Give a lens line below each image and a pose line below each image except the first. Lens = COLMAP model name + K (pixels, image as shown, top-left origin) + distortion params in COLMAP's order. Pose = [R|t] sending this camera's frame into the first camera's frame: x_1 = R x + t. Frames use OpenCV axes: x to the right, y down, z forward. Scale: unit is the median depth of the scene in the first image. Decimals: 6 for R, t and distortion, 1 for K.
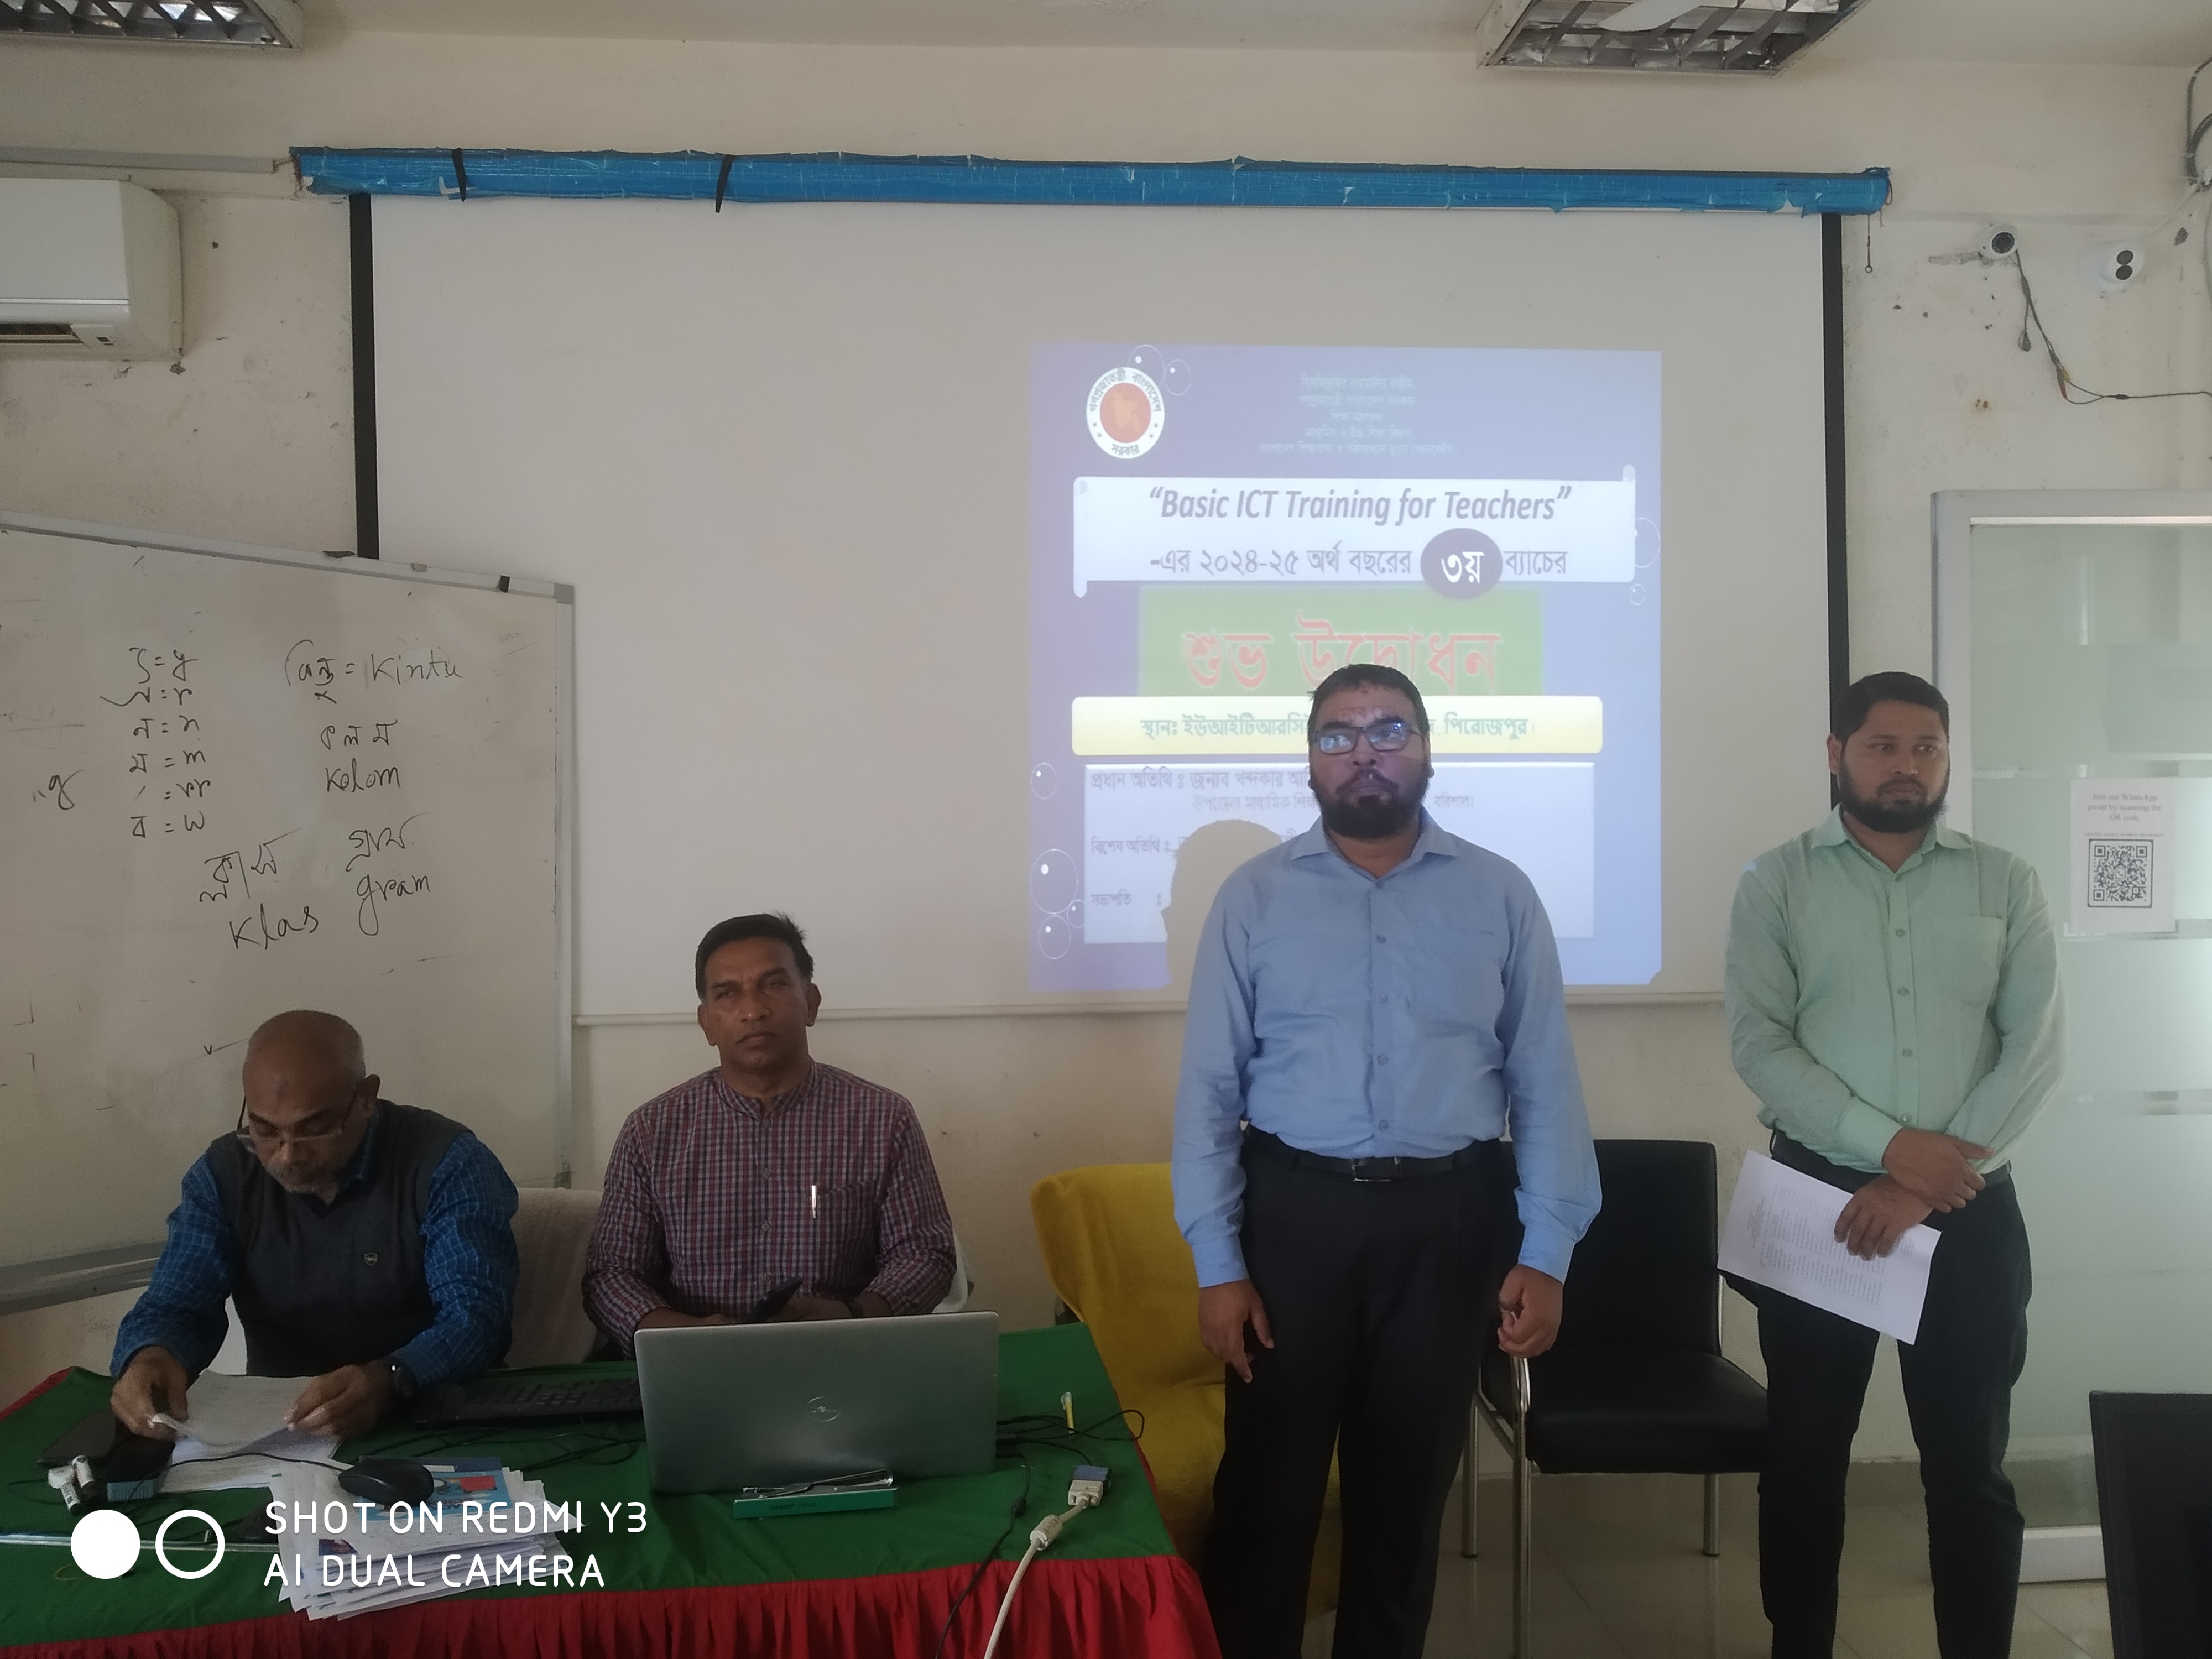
lens RADIAL K [[1710.6, 0, 1115.8], [0, 1710.6, 867.8], [0, 0, 1]] dist [0.030621, -0.049804]
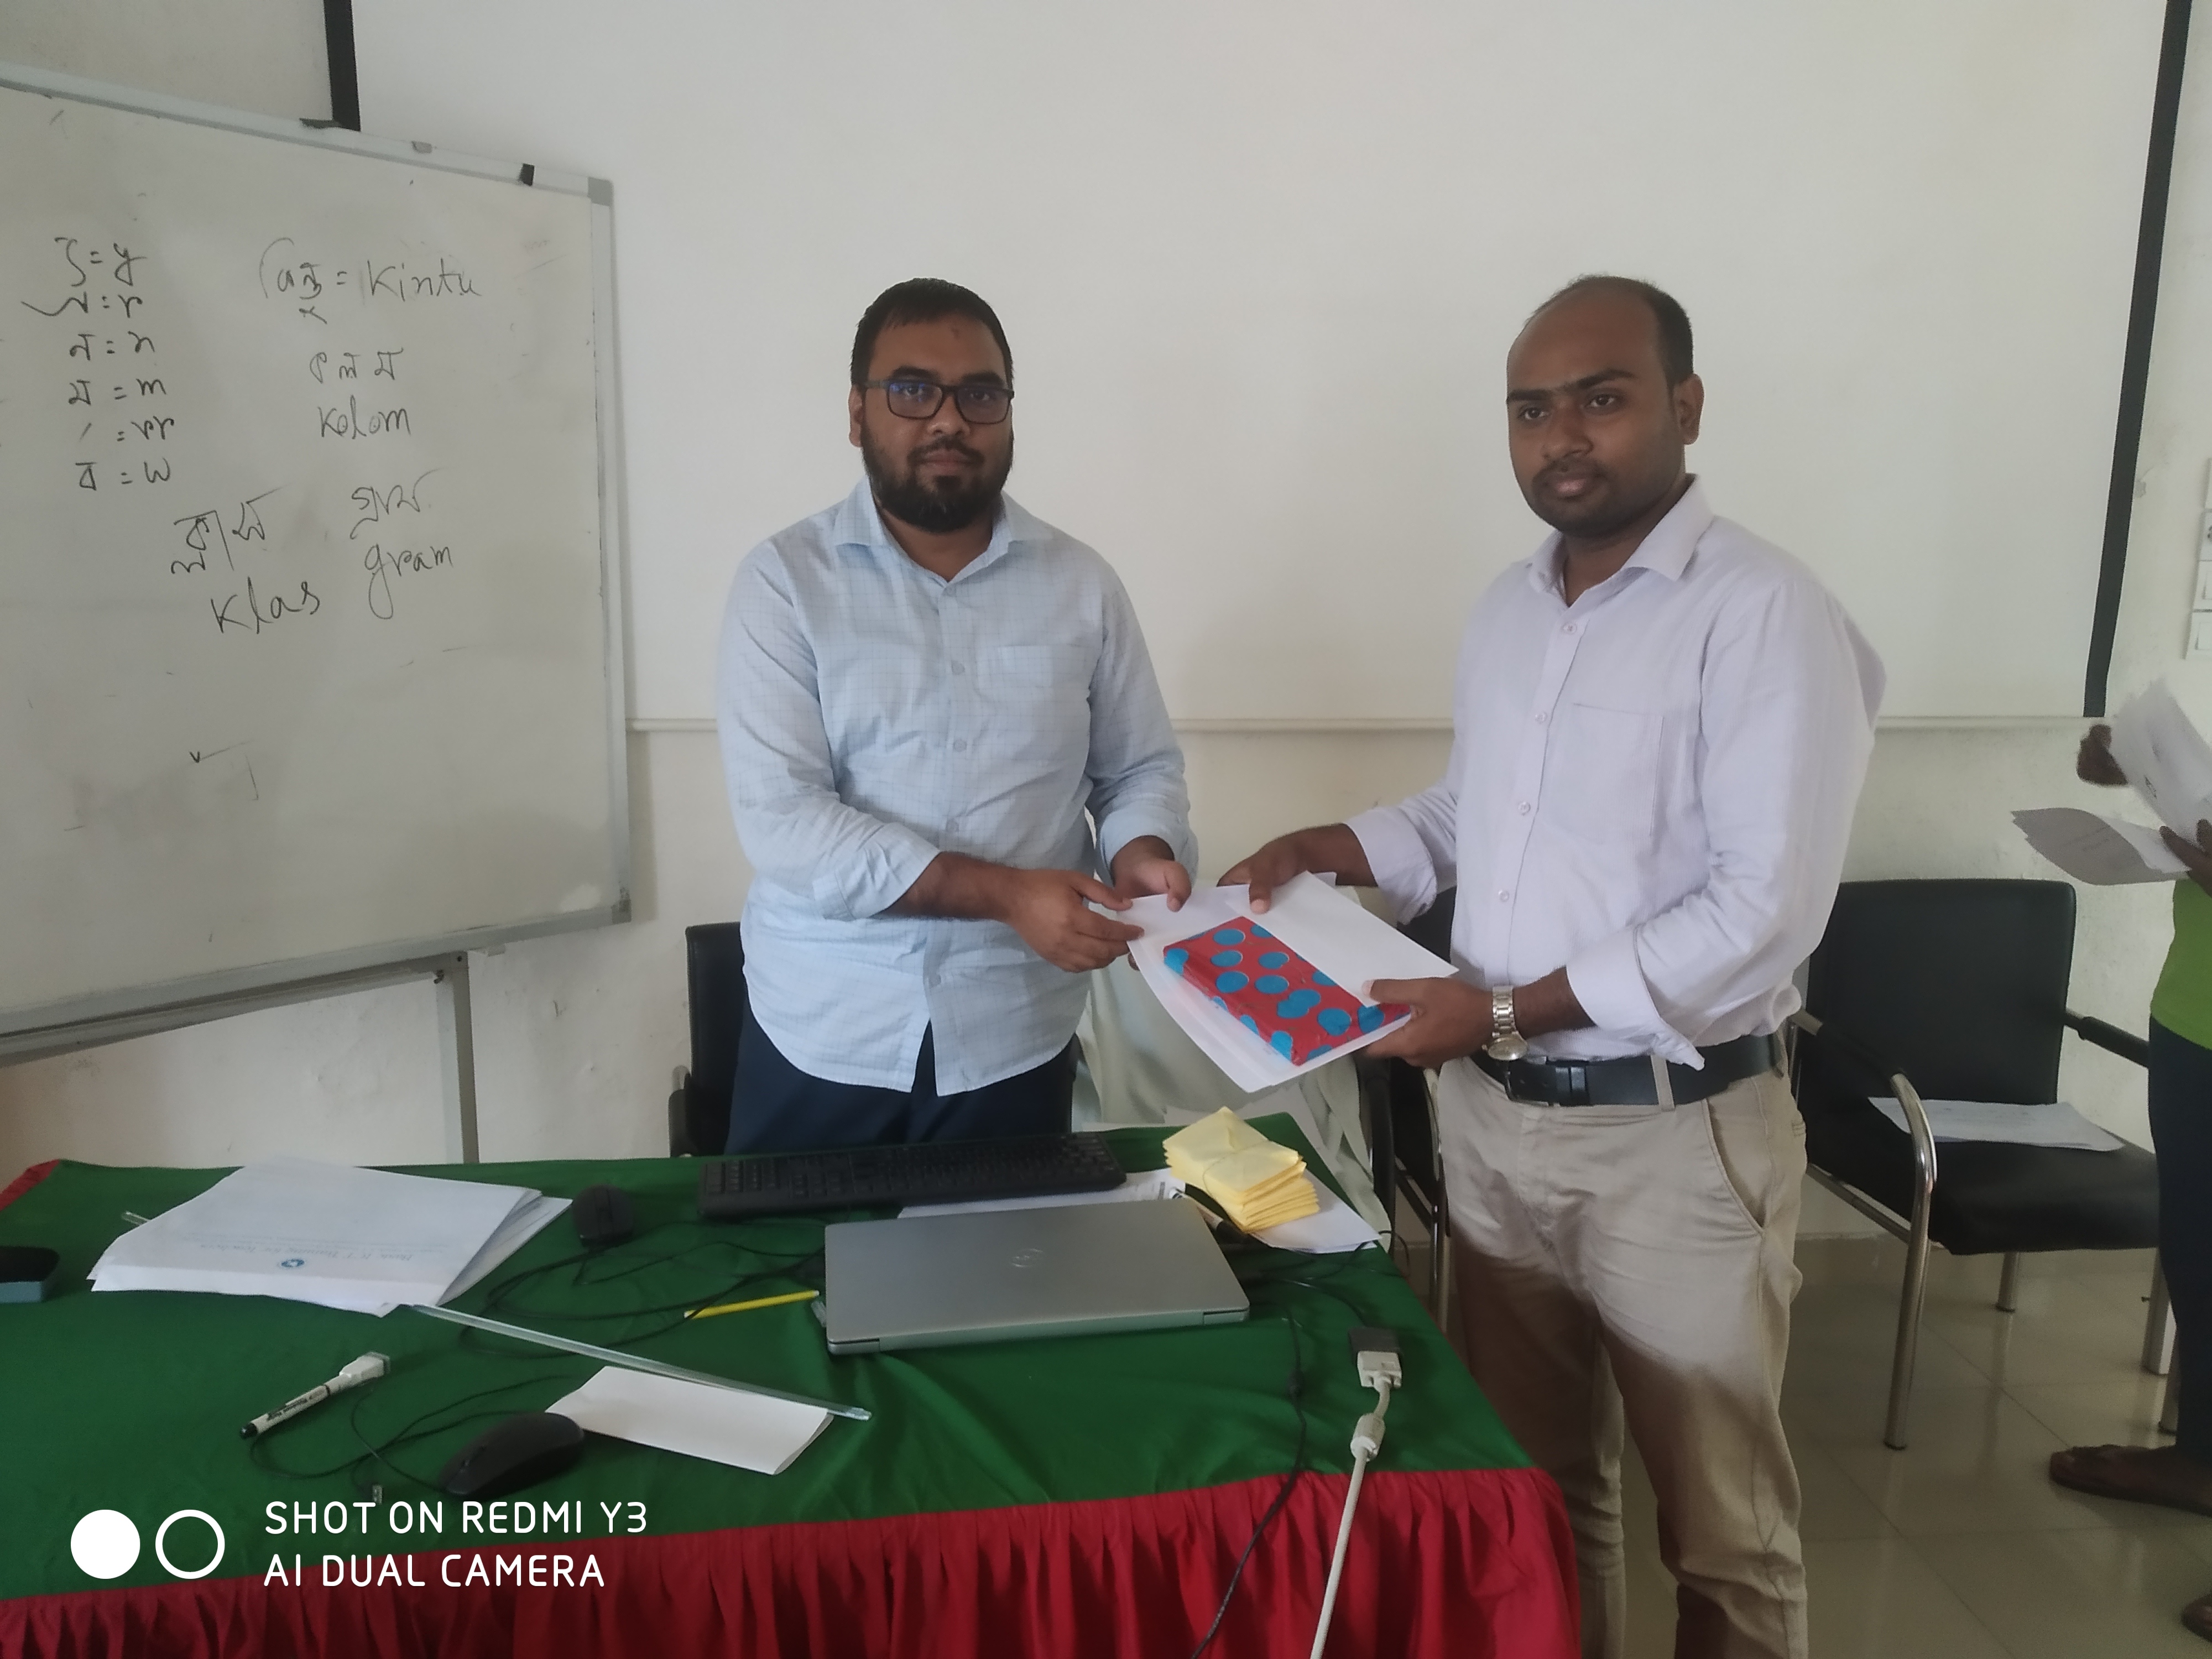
lens RADIAL K [[1710.6, 0, 1150.3], [0, 1710.6, 864.5], [0, 0, 1]] dist [0.030621, -0.049804]
pose [[0.999534, 0.015703, 0.026182, -0.080574], [-0.020076, 0.984153, 0.176179, 0.002620], [-0.023001, -0.176622, 0.984010, 0.148501]]
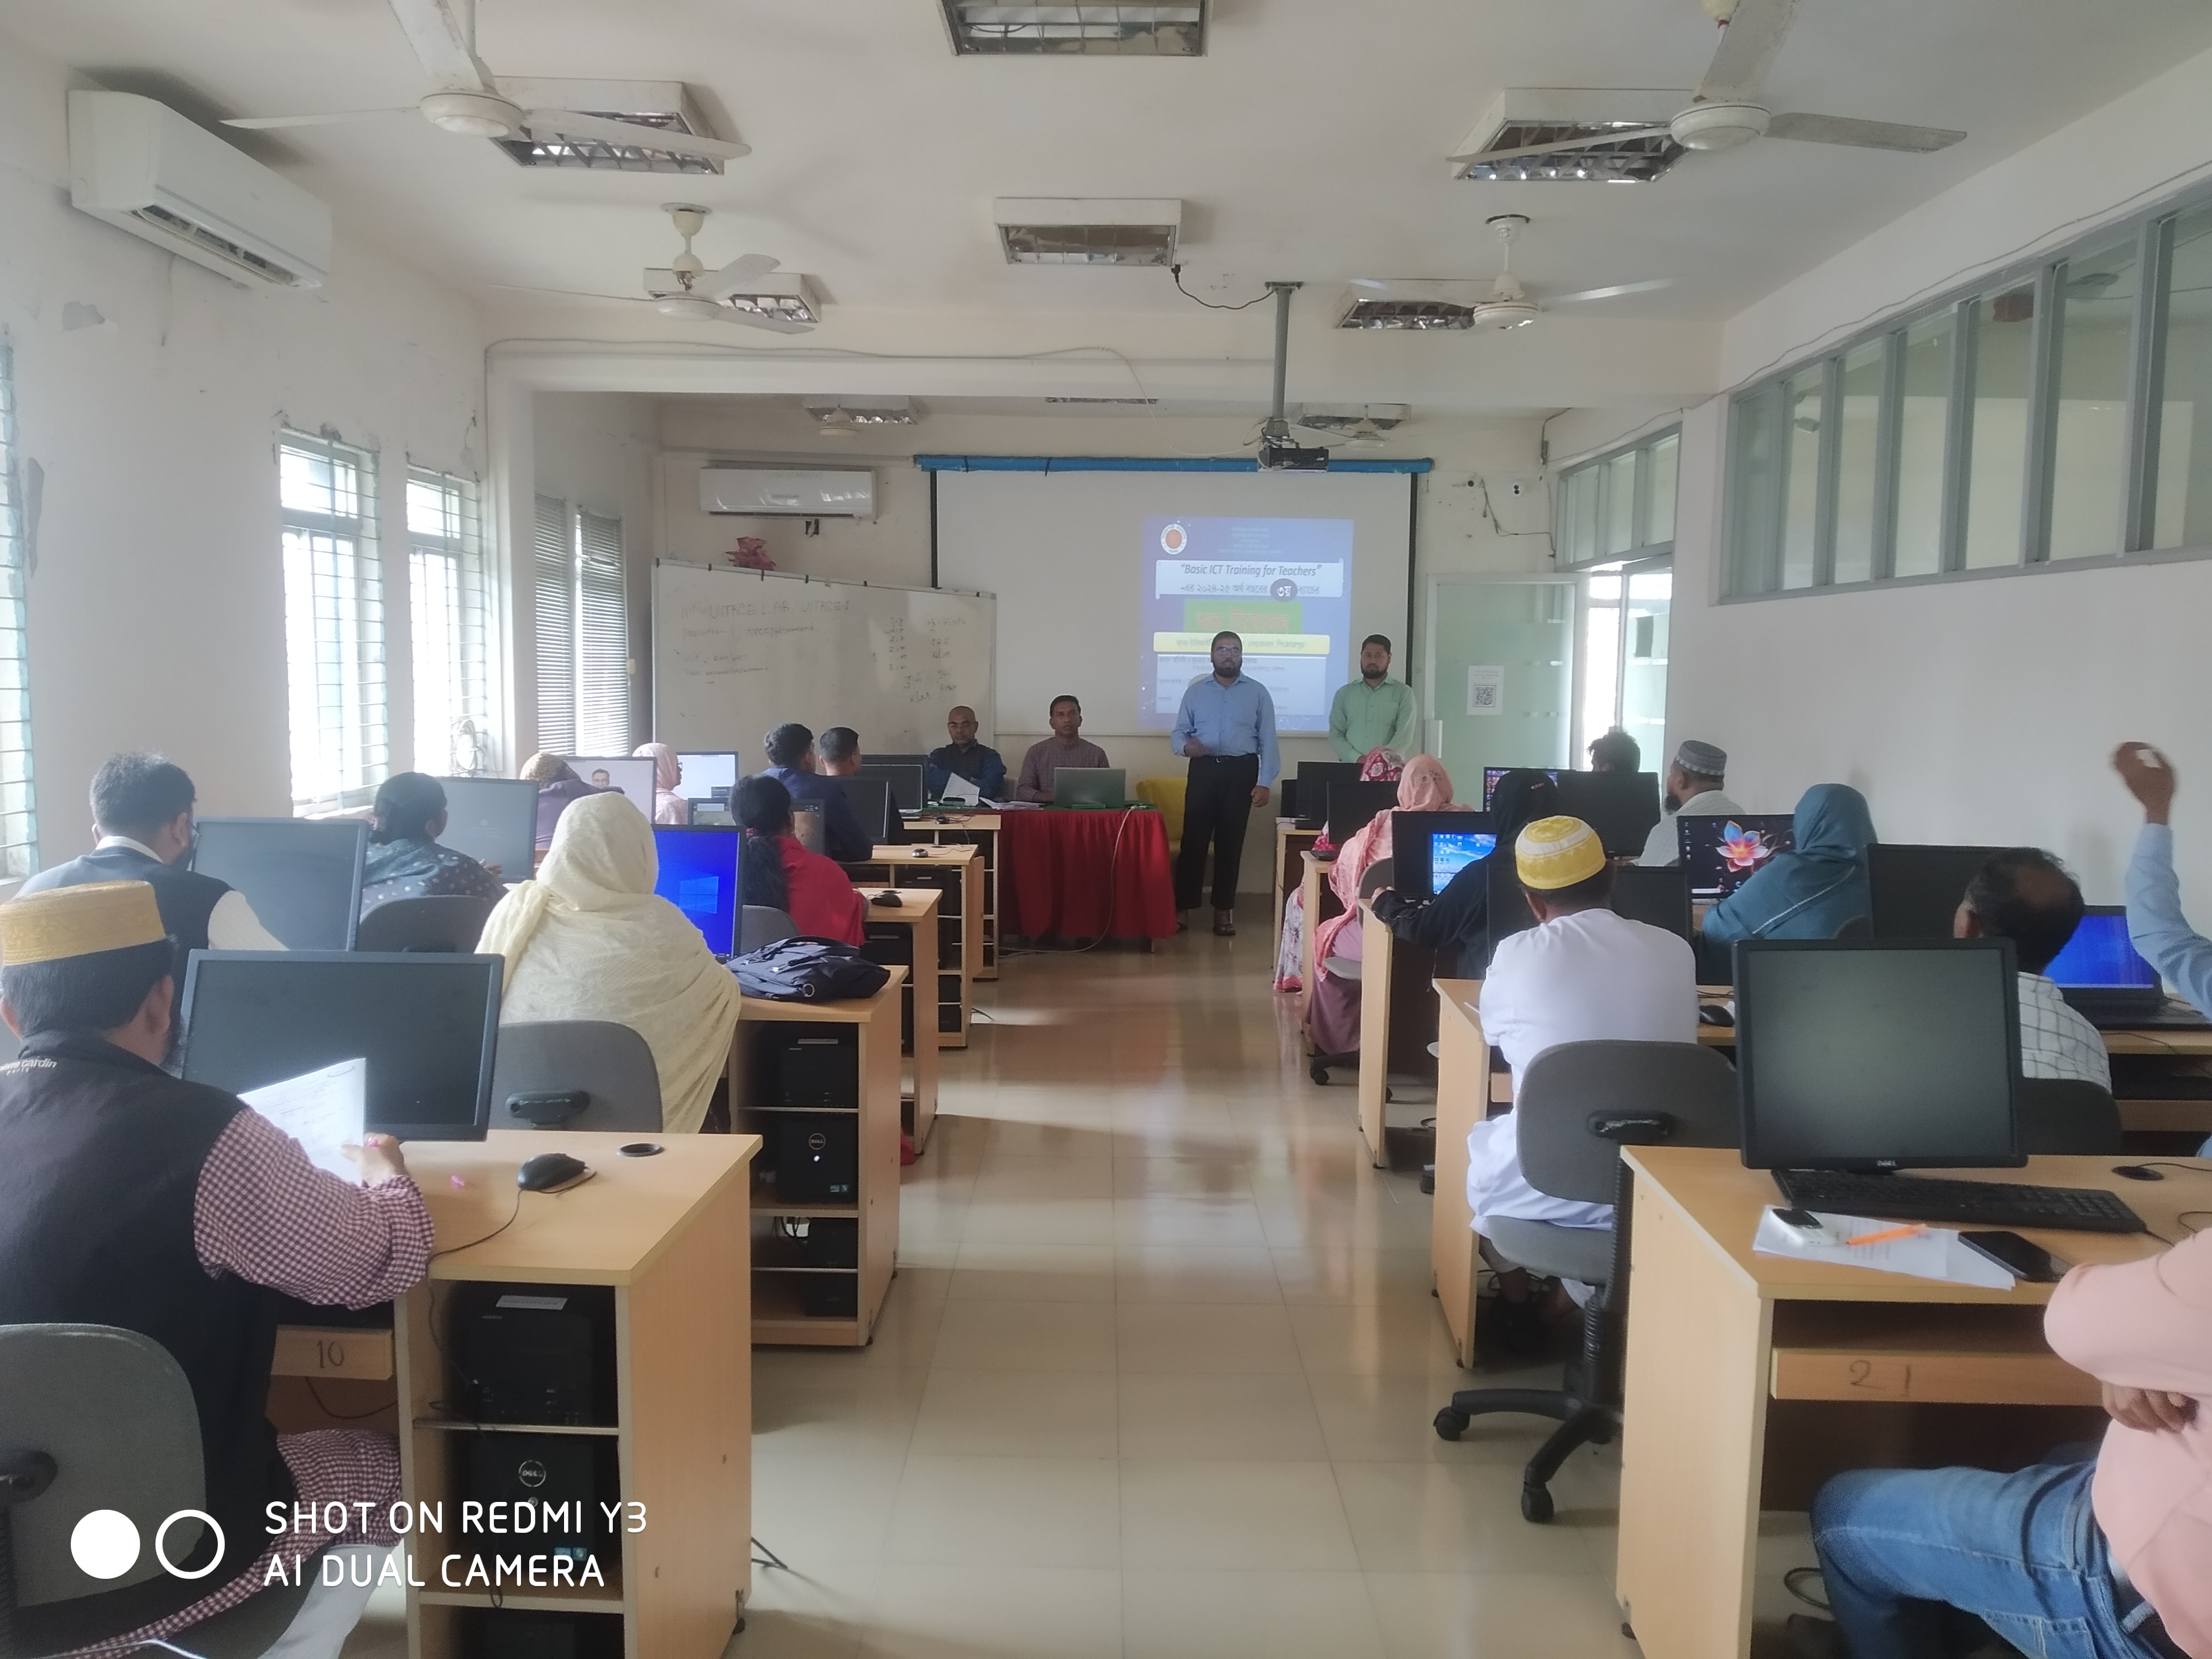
lens RADIAL K [[1710.6, 0, 1104.3], [0, 1710.6, 843.7], [0, 0, 1]] dist [0.030621, -0.049804]
pose [[0.994924, 0.031511, -0.095569, 0.193458], [-0.025788, 0.997833, 0.060538, 0.097228], [0.097269, -0.057766, 0.993580, -2.108239]]
